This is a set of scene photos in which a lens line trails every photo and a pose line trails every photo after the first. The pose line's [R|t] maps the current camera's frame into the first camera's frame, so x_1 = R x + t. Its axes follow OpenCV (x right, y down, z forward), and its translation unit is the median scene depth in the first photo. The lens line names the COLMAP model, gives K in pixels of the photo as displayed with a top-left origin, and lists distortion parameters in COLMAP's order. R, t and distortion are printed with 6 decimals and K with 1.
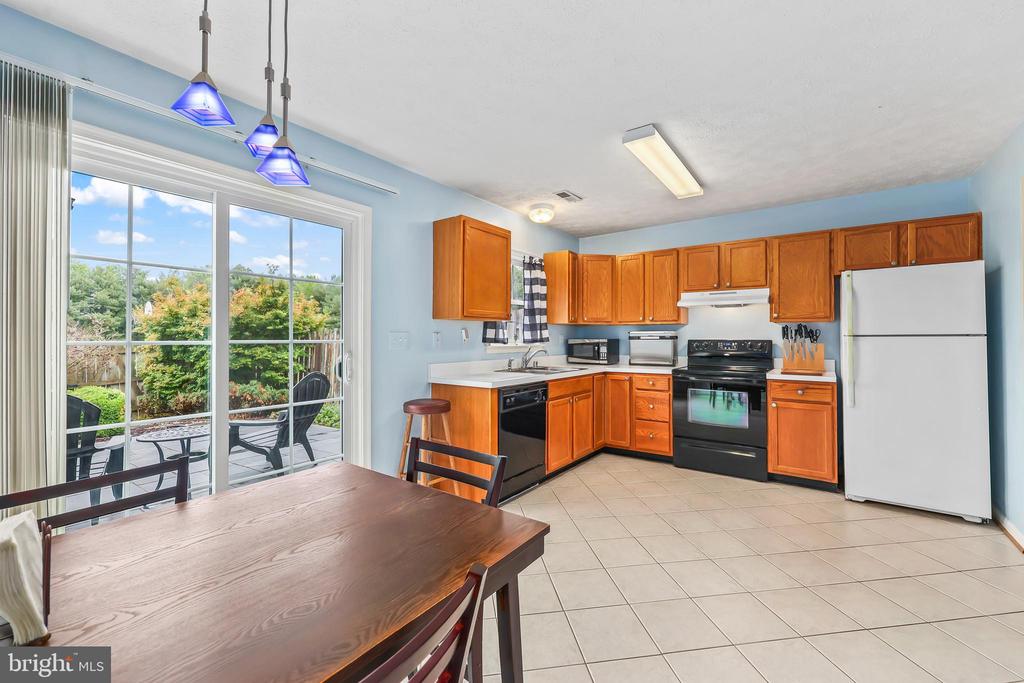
lens RADIAL K [[415.5, 0, 512.9], [0, 415.5, 332.0], [0, 0, 1]] dist [-0.000136, 0.000059]
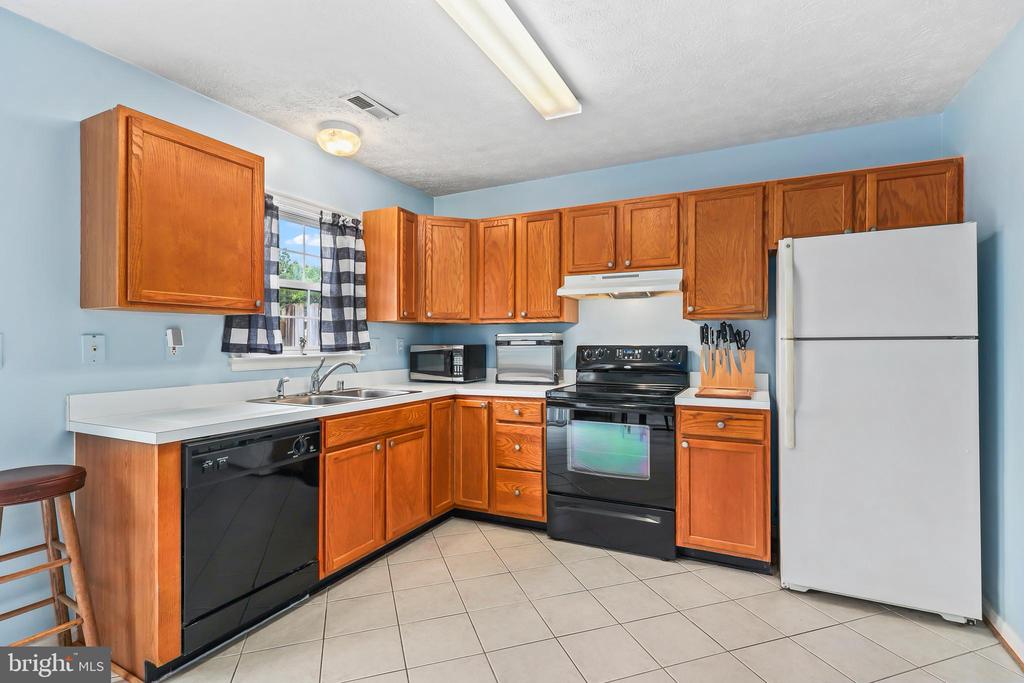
lens RADIAL K [[487.4, 0, 510.9], [0, 487.4, 343.3], [0, 0, 1]] dist [0.000616, 0.000054]
pose [[0.985429, -0.002964, 0.170064, 0.201368], [0.000253, 0.999873, 0.015959, 0.002645], [-0.170089, -0.015684, 0.985304, 0.257430]]
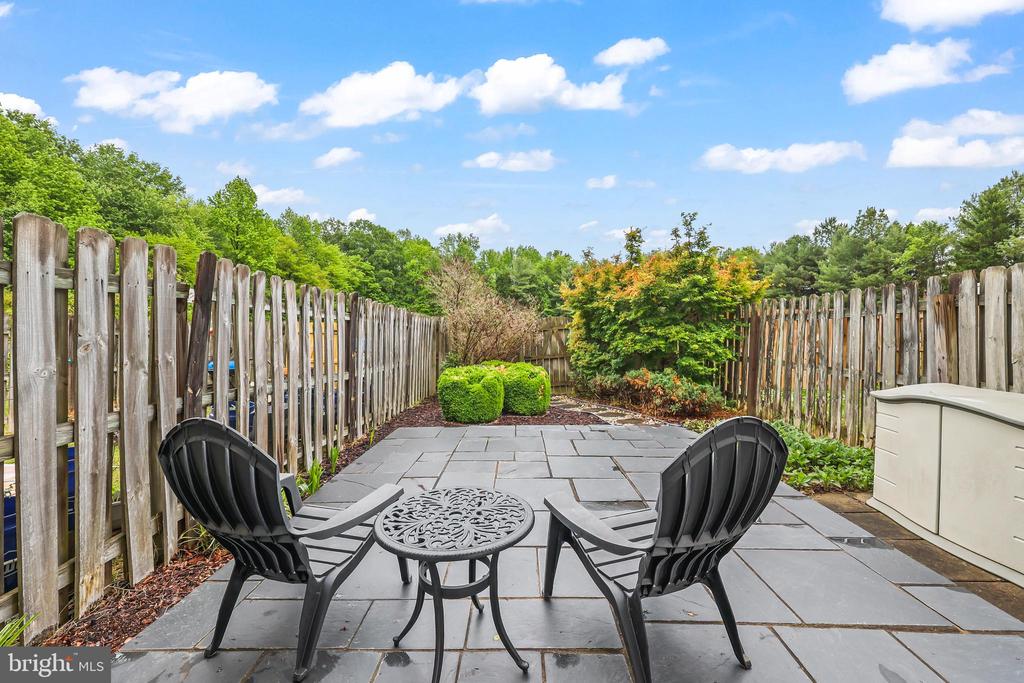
lens RADIAL K [[423.2, 0, 510.7], [0, 423.2, 320.7], [0, 0, 1]] dist [0.000411, 0.000015]
pose [[0.570526, 0.003764, -0.821271, -0.321433], [0.021419, 0.999581, 0.019462, 0.013047], [0.821000, -0.028694, 0.570207, 0.700422]]
